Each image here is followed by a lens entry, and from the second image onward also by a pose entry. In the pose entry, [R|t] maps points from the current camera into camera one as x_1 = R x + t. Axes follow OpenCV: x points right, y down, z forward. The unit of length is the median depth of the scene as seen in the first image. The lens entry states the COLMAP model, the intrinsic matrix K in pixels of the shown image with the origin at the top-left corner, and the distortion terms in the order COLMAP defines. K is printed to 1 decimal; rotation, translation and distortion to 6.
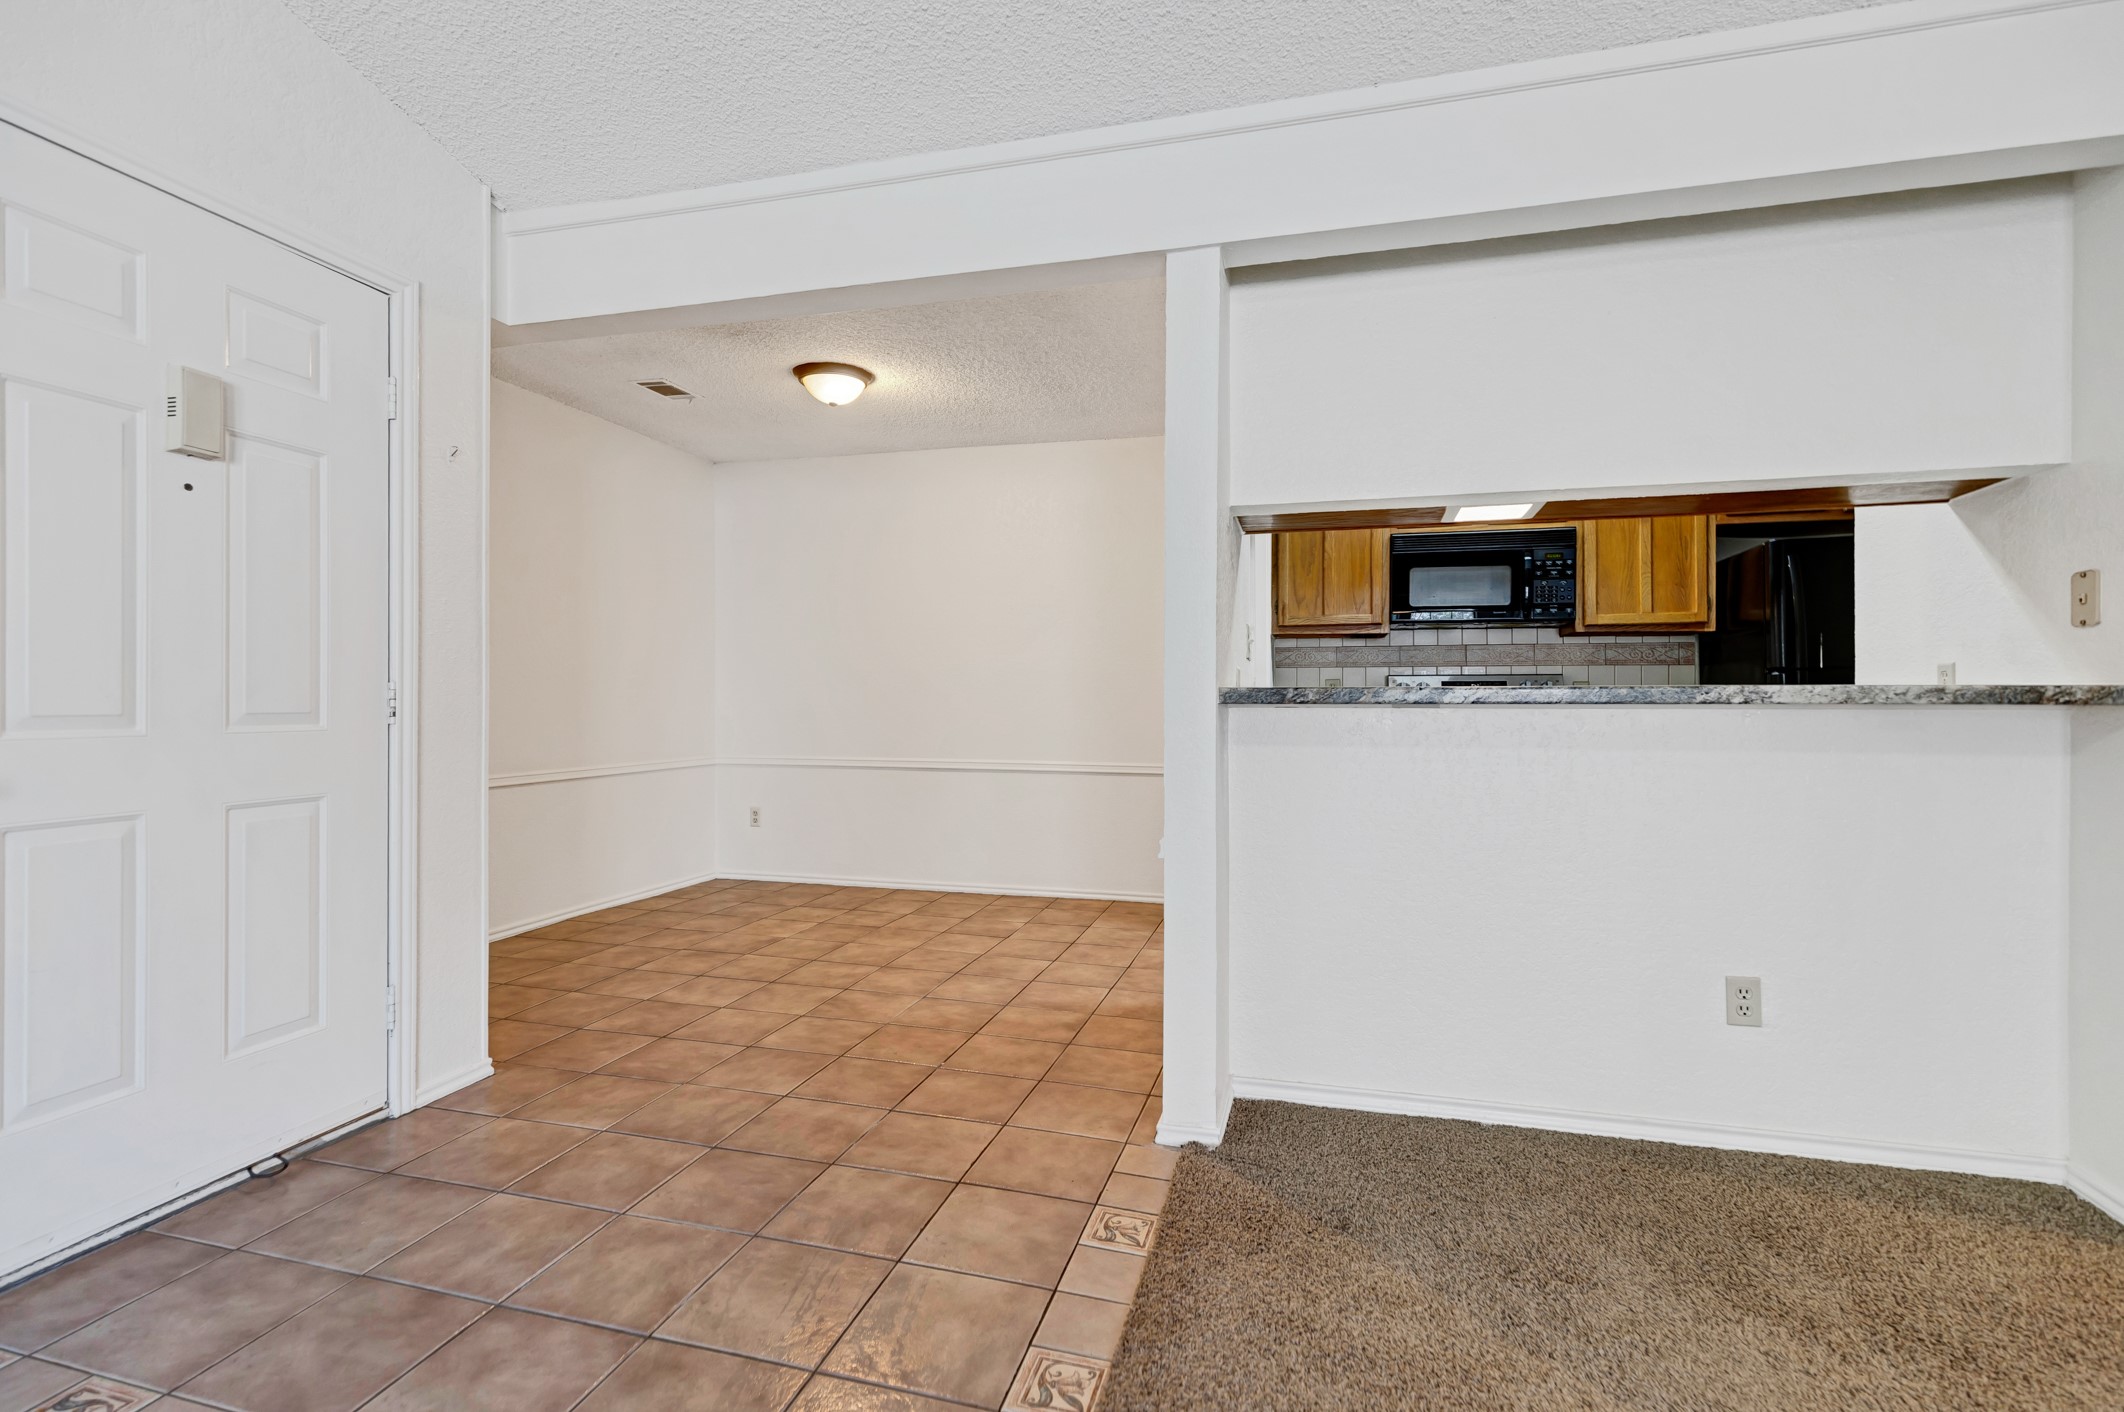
lens RADIAL K [[984.4, 0, 1051.8], [0, 984.4, 709.8], [0, 0, 1]] dist [0.015394, -0.002899]
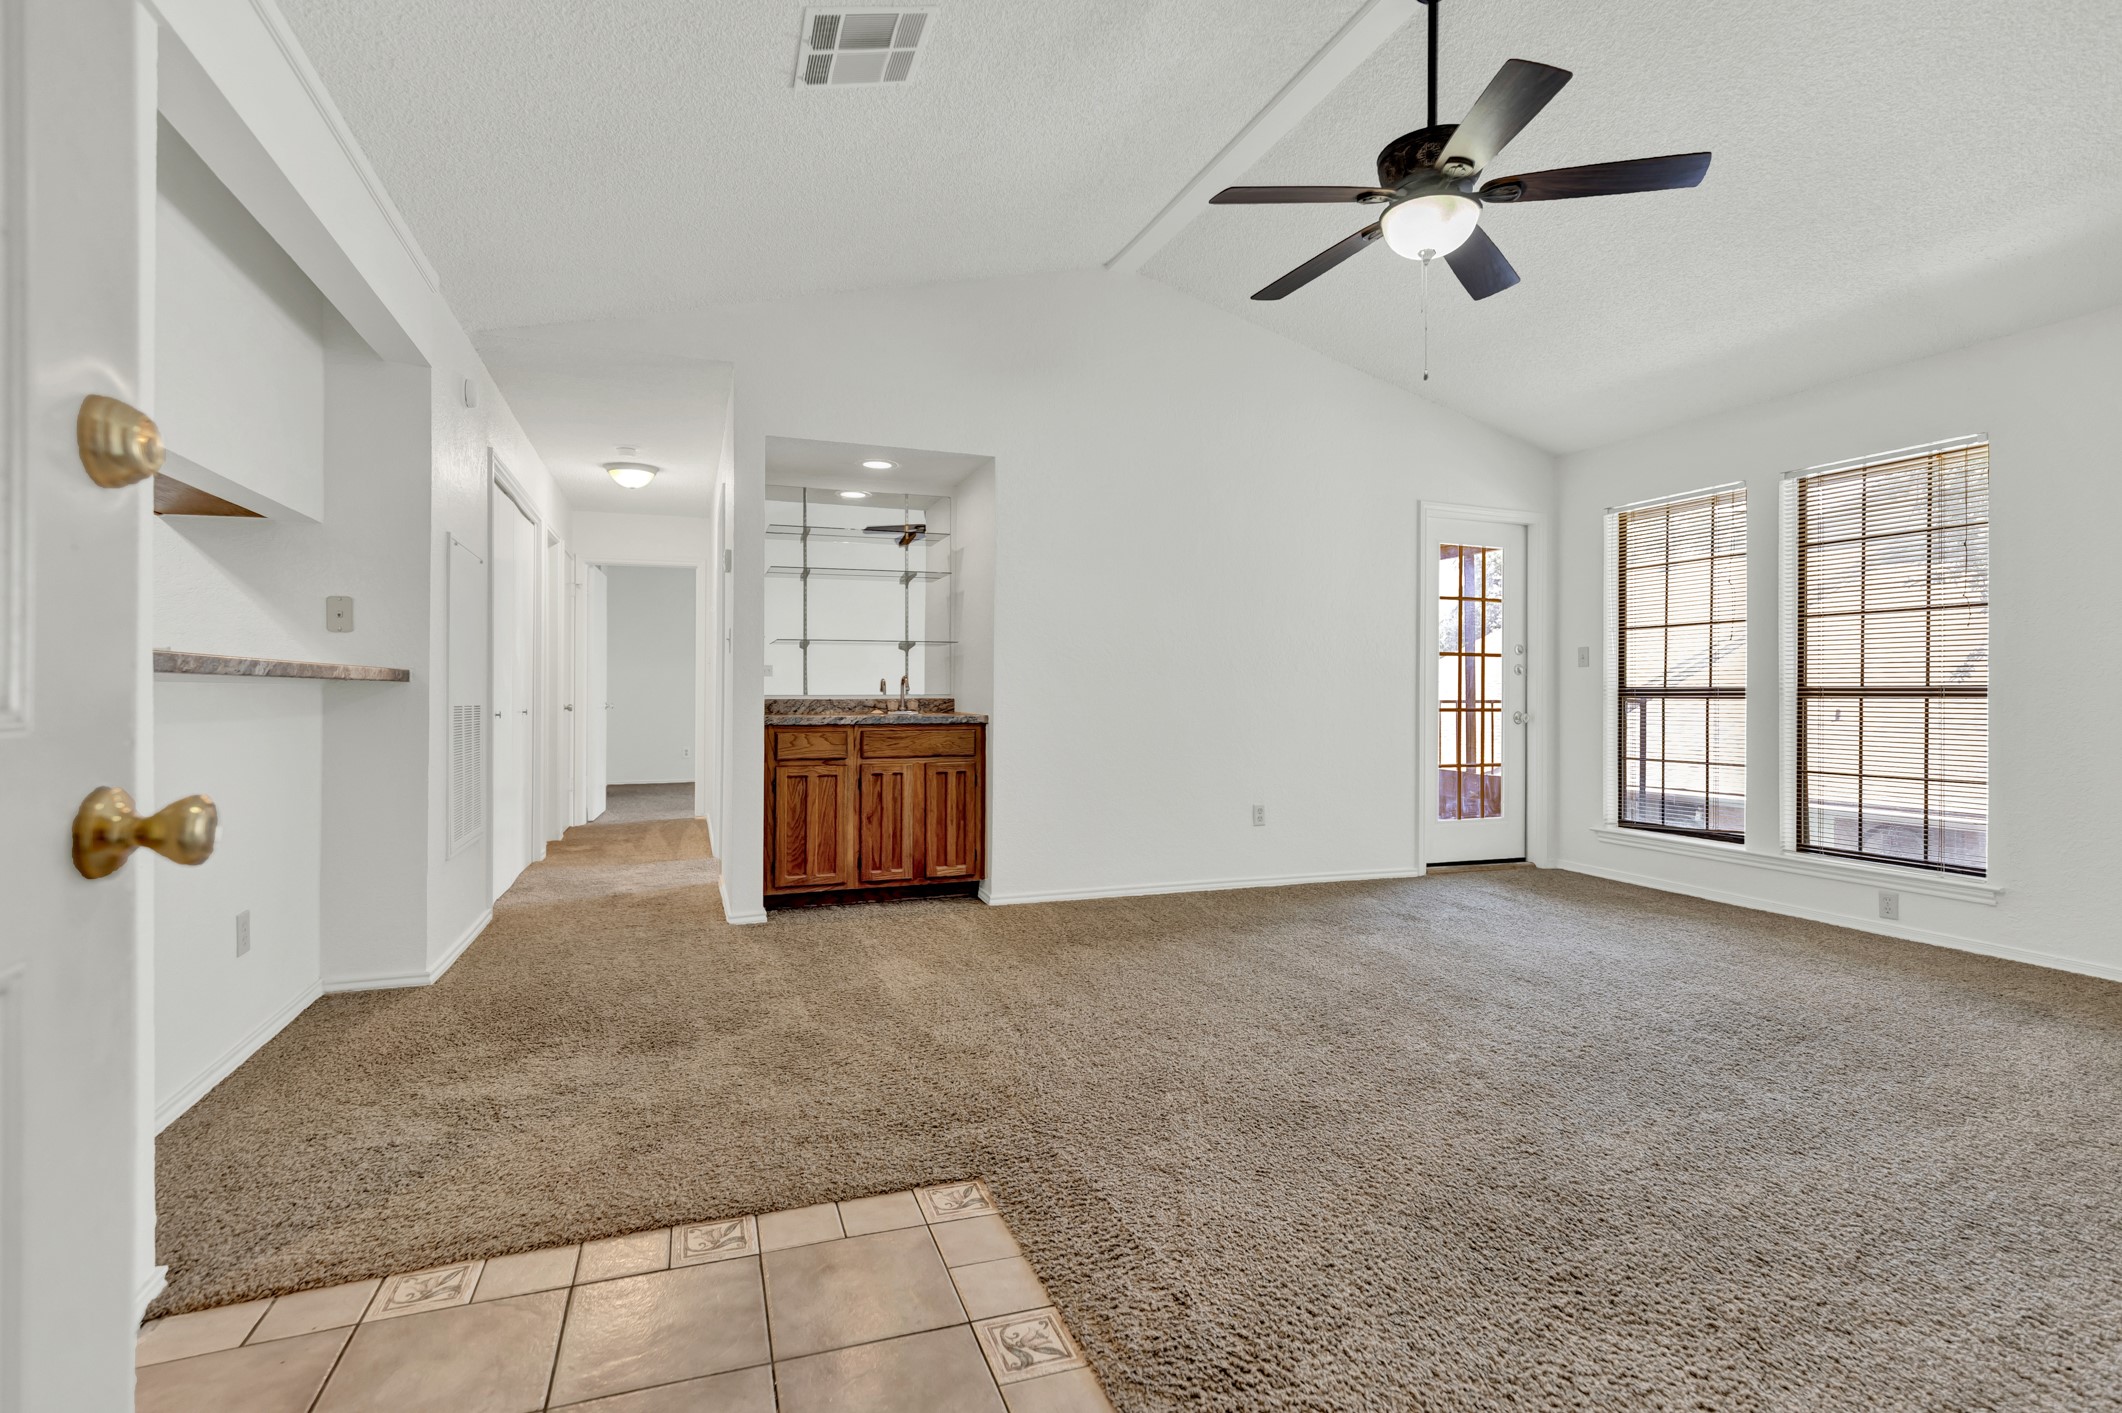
lens RADIAL K [[983.5, 0, 1029.4], [0, 983.5, 690.3], [0, 0, 1]] dist [0.015394, -0.002899]
pose [[-0.577696, 0.000705, 0.816252, -0.575805], [0.001774, 0.999998, 0.000392, 0.006709], [-0.816250, 0.001674, -0.577696, 0.665456]]
